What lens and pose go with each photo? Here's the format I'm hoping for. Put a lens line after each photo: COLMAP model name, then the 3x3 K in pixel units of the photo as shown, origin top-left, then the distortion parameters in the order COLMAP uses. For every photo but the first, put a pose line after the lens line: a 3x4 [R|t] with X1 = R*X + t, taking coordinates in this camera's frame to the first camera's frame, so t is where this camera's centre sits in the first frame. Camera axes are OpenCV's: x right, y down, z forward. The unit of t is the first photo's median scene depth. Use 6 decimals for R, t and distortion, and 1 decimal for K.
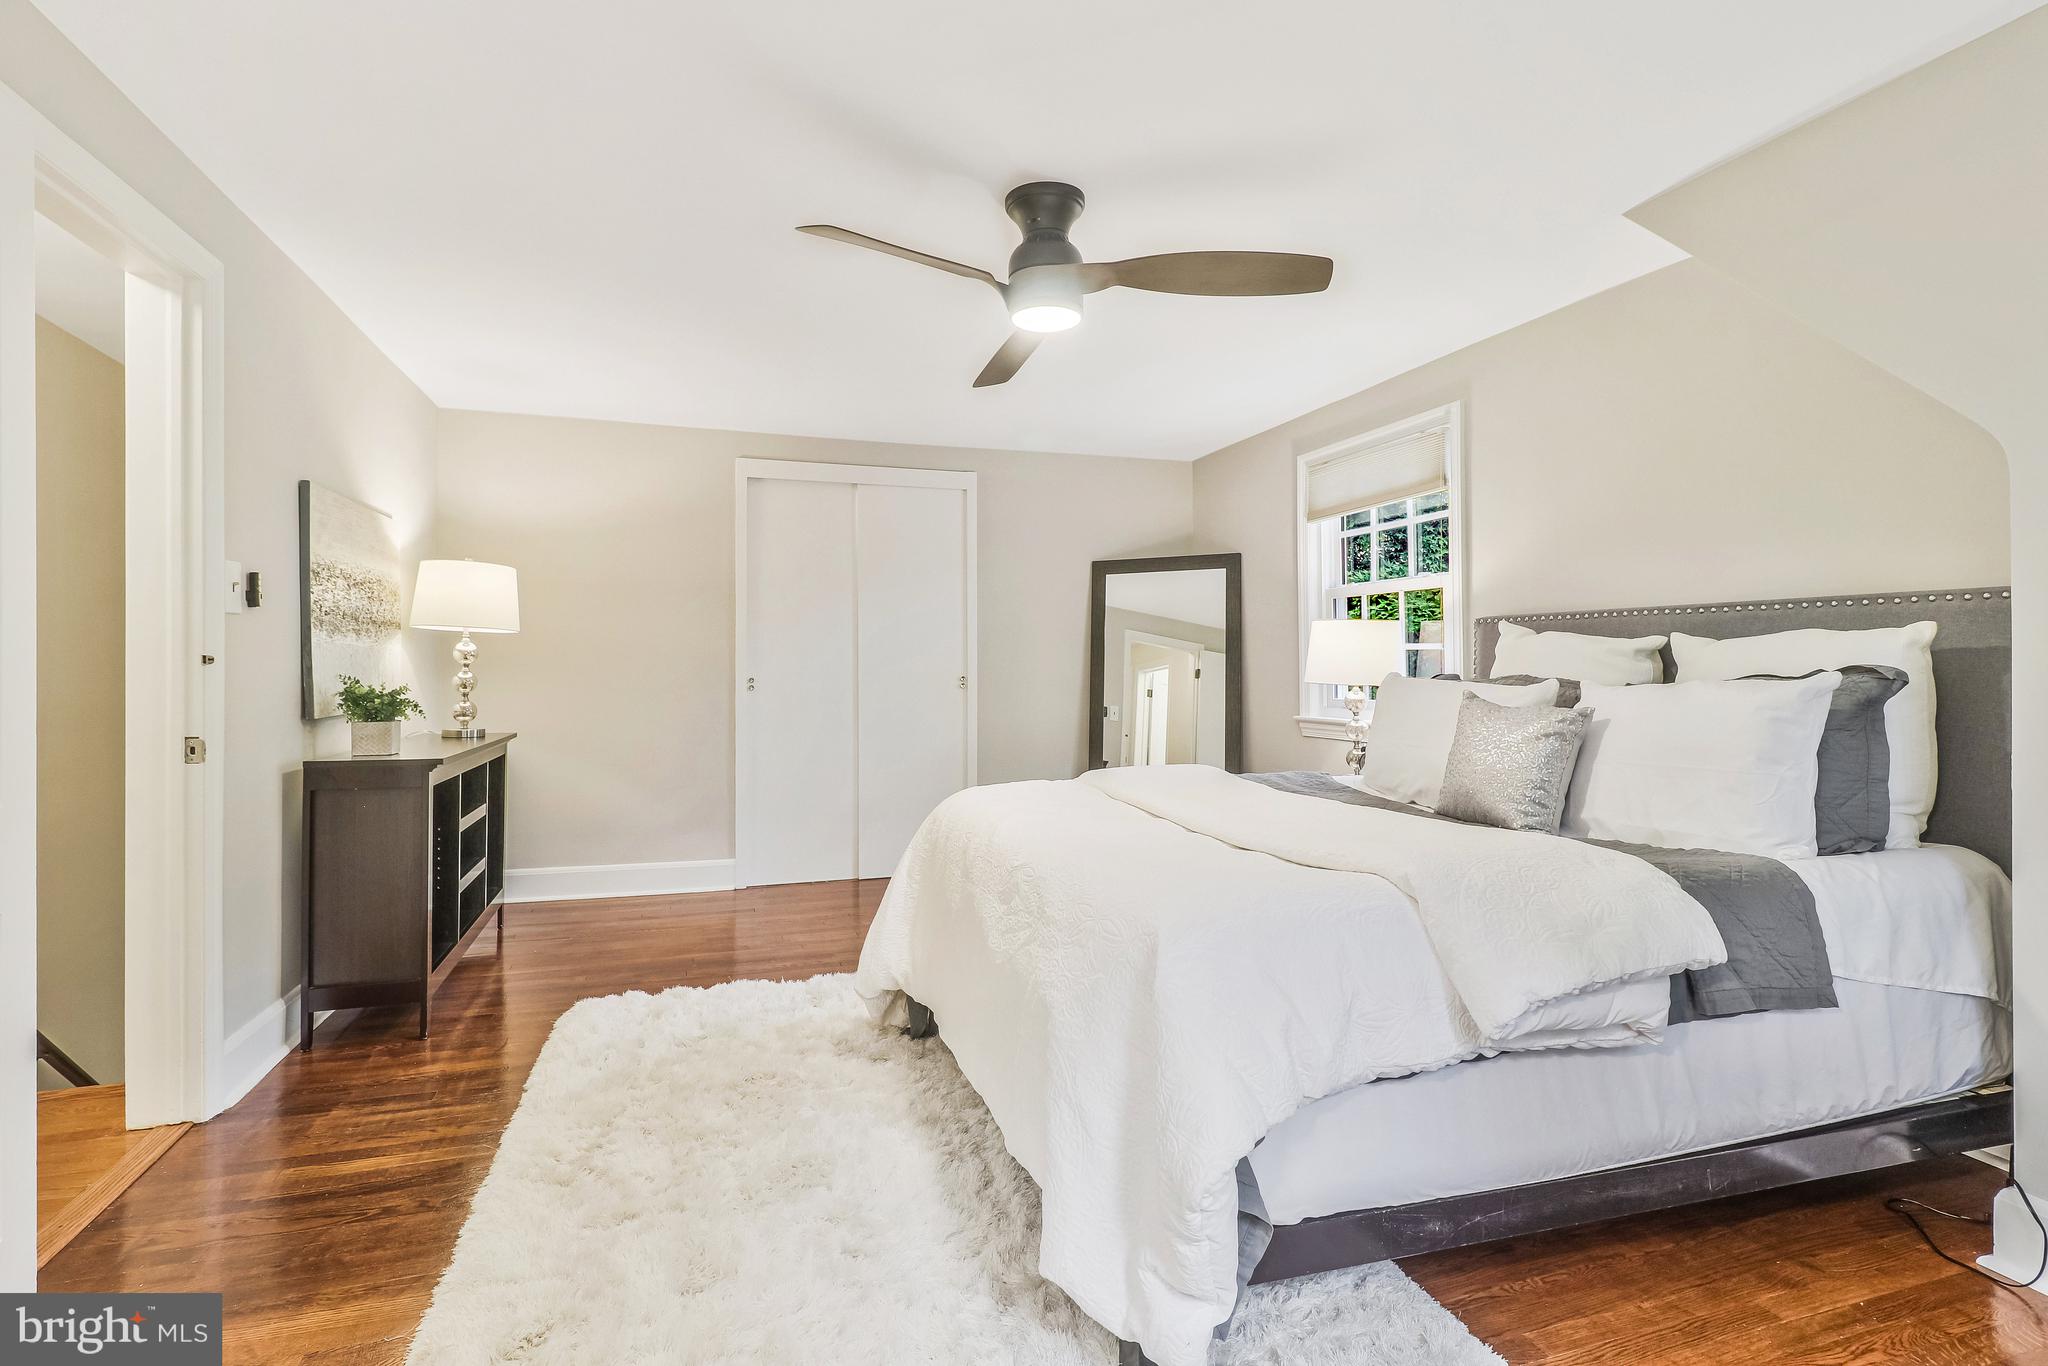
lens RADIAL K [[1001.4, 0, 1028.7], [0, 1001.4, 671.9], [0, 0, 1]] dist [0.000118, -0.000689]
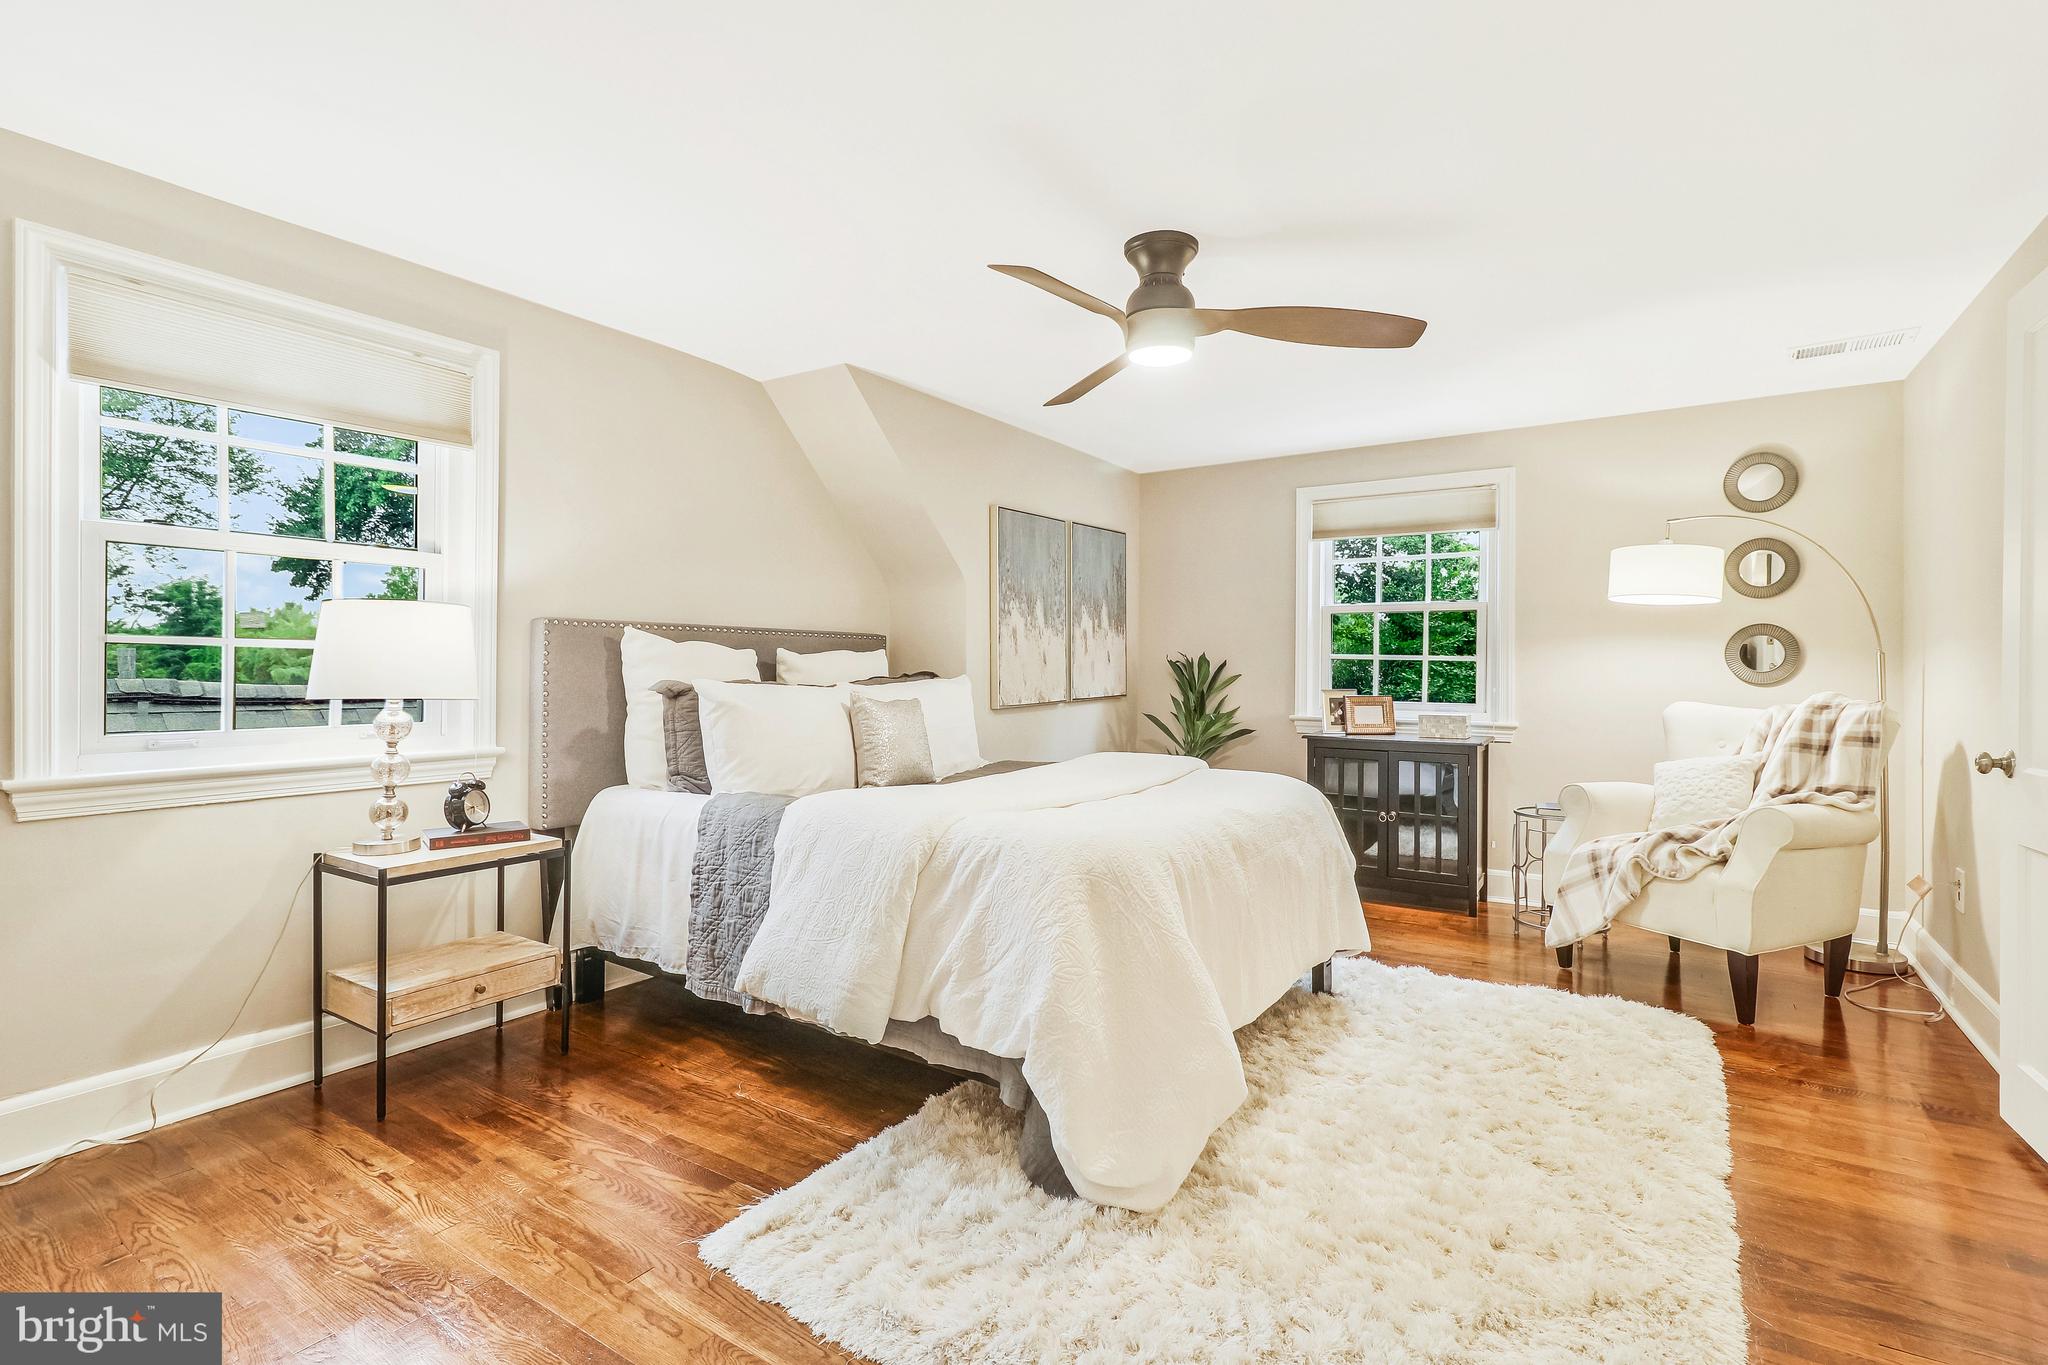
lens RADIAL K [[958.0, 0, 1024.0], [0, 958.0, 672.2], [0, 0, 1]] dist [0.003081, -0.000606]
pose [[-0.631076, -0.006768, 0.775691, -0.530504], [0.000331, 0.999960, 0.008993, -0.014086], [-0.775721, 0.005932, -0.631048, 1.328808]]
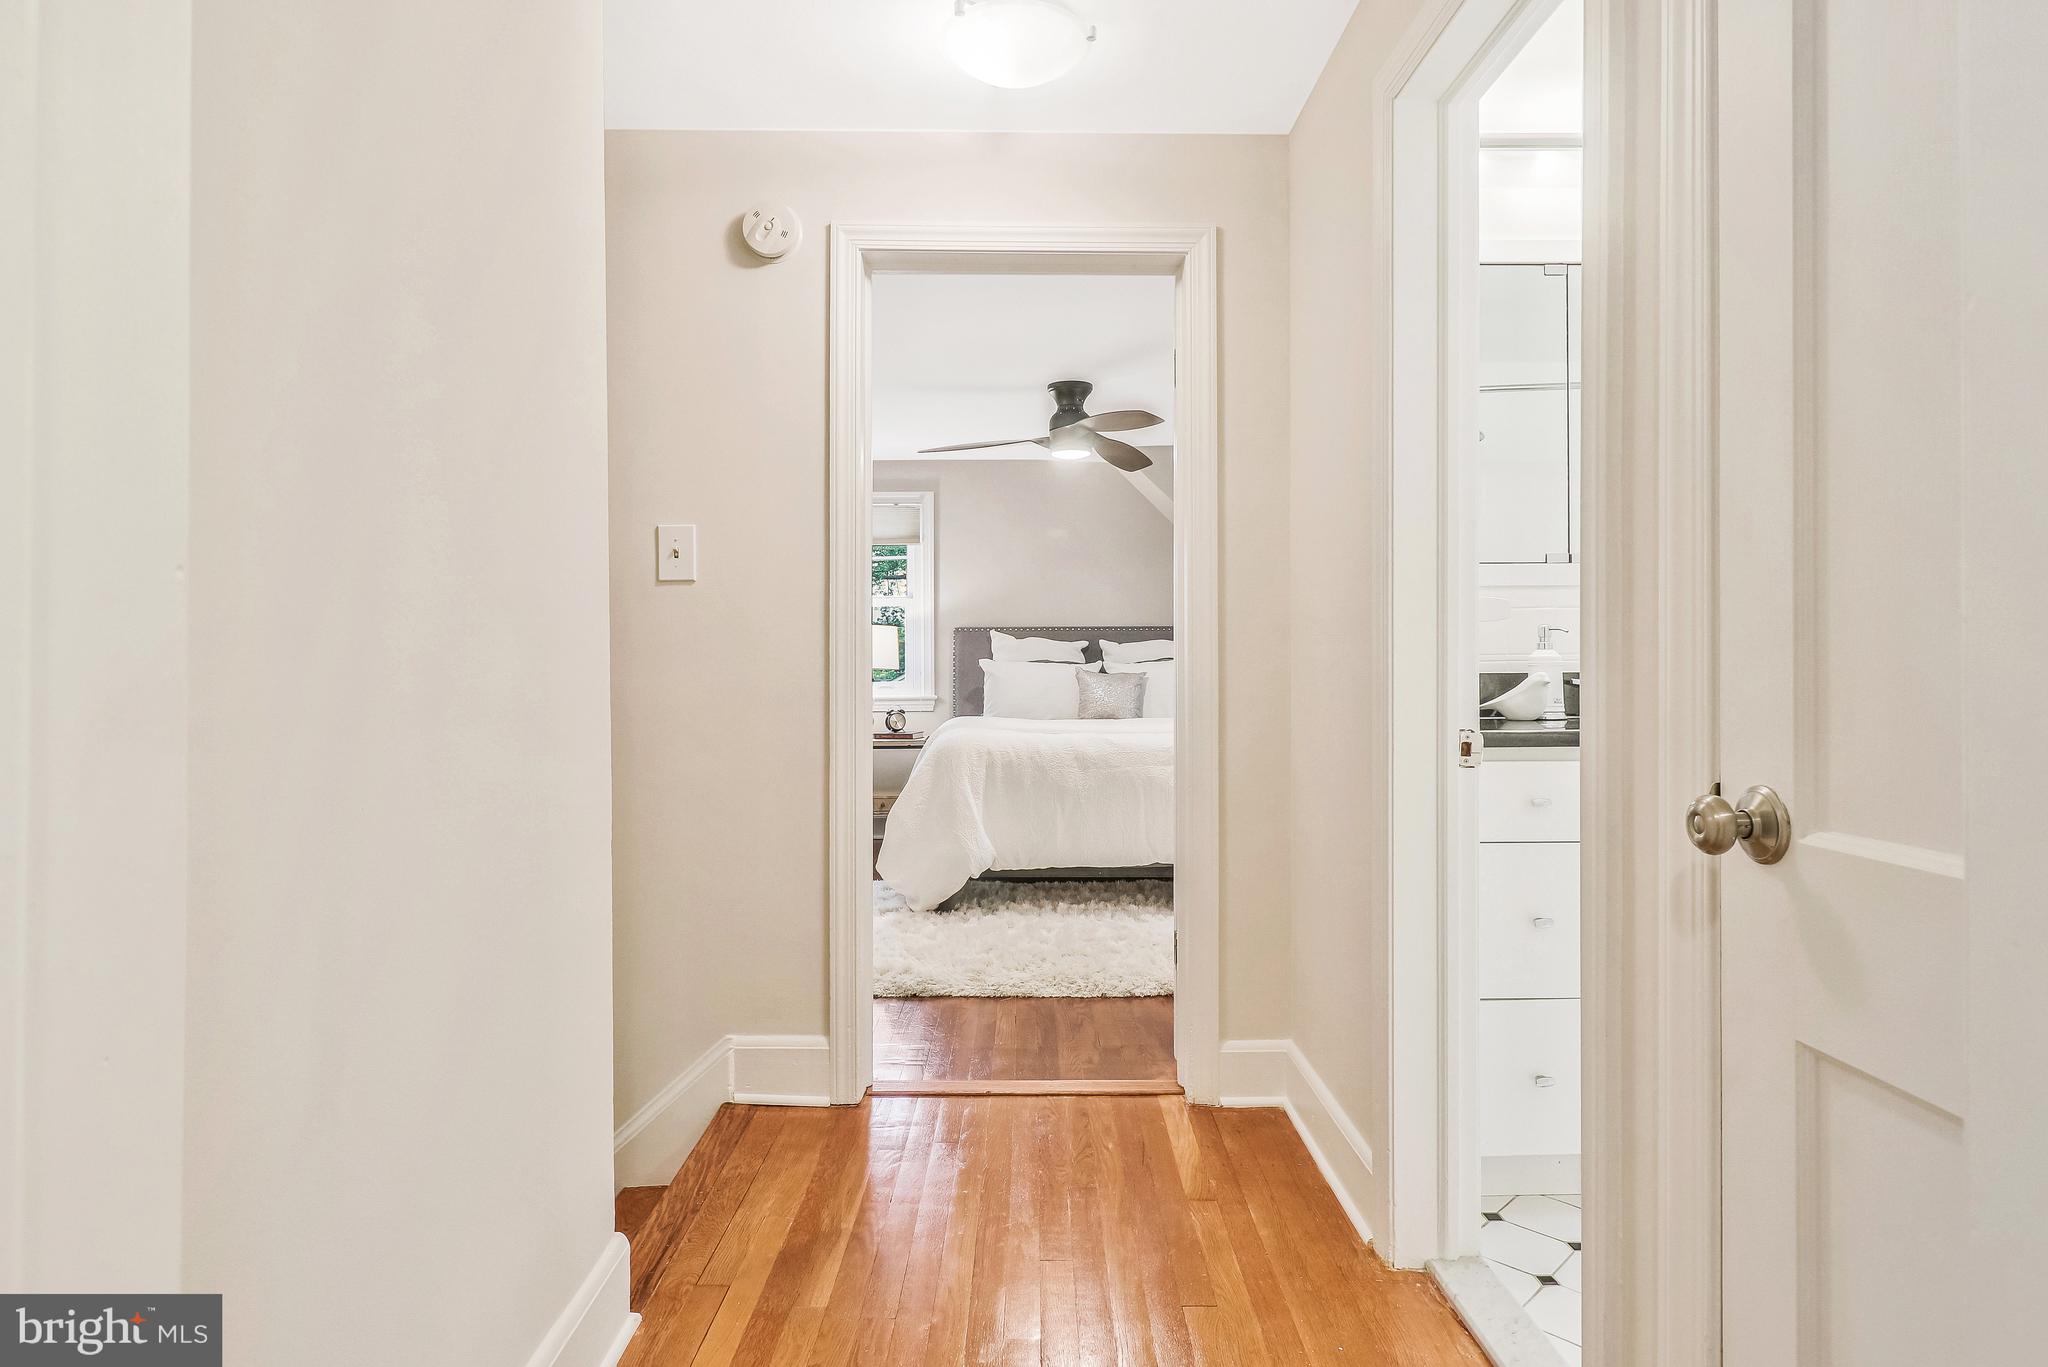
lens RADIAL K [[1145.1, 0, 1024.5], [0, 1145.1, 674.3], [0, 0, 1]] dist [0.002617, 0.000305]
pose [[0.306578, -0.013240, 0.951753, -1.471110], [0.011142, 0.999885, 0.010320, 0.006566], [-0.951780, 0.007441, 0.306690, 0.335042]]
